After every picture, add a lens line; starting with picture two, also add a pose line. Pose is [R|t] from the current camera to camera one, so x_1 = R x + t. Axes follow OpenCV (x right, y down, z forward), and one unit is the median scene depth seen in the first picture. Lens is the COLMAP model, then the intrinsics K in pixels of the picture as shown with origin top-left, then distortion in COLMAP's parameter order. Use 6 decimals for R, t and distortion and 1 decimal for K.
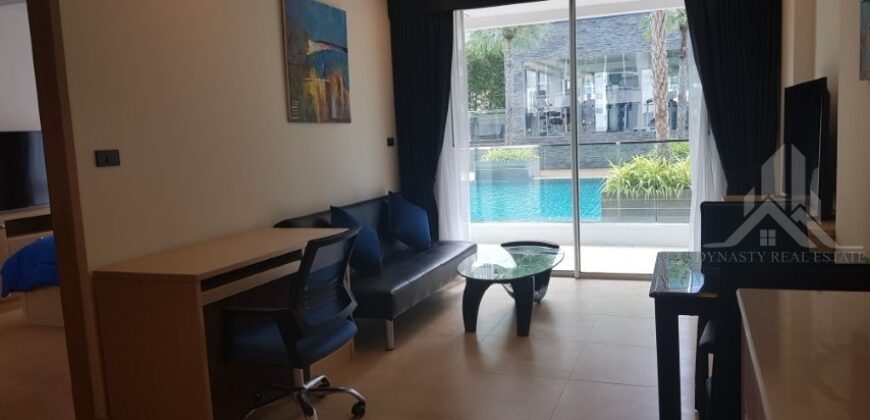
lens RADIAL K [[683.7, 0, 442.7], [0, 683.7, 211.0], [0, 0, 1]] dist [0.067646, -0.108487]
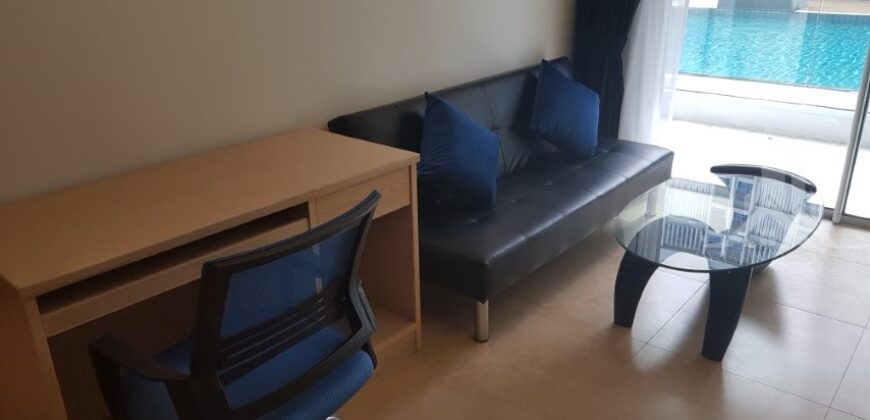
lens RADIAL K [[683.7, 0, 434.6], [0, 683.7, 216.6], [0, 0, 1]] dist [0.067646, -0.108487]
pose [[0.942751, 0.156703, -0.294388, 0.042294], [-0.069768, 0.955870, 0.285384, -0.069962], [0.326117, -0.248508, 0.912081, 0.359239]]
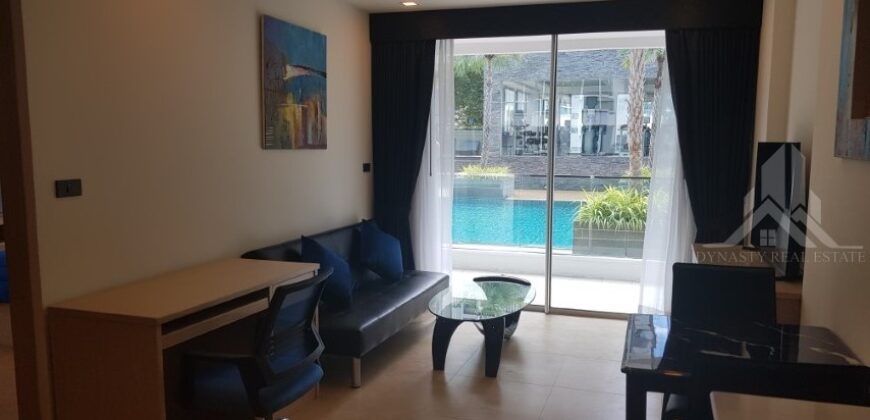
lens RADIAL K [[683.7, 0, 455.4], [0, 683.7, 222.8], [0, 0, 1]] dist [0.067646, -0.108487]
pose [[0.997149, 0.046866, 0.059137, -0.003266], [-0.047004, 0.998894, 0.000935, -0.033481], [-0.059028, -0.003712, 0.998249, 0.008496]]
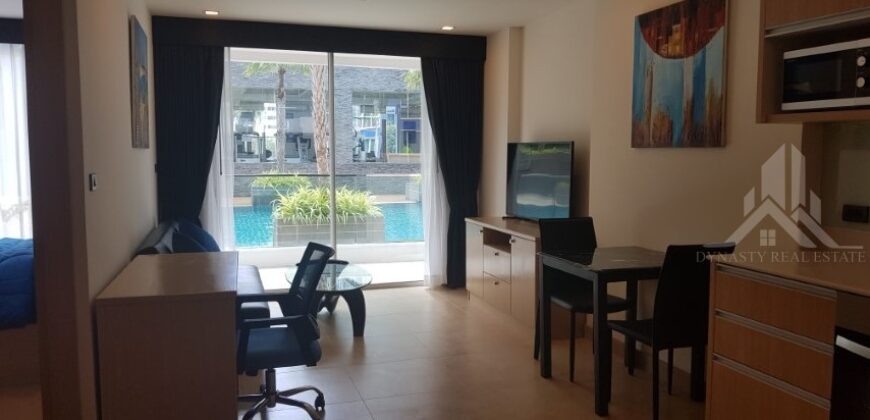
lens RADIAL K [[683.7, 0, 437.7], [0, 683.7, 205.6], [0, 0, 1]] dist [0.067646, -0.108487]
pose [[0.793366, 0.003902, 0.608732, -0.426578], [0.027821, 0.998702, -0.042660, 0.008268], [-0.608108, 0.050781, 0.792228, -0.031193]]
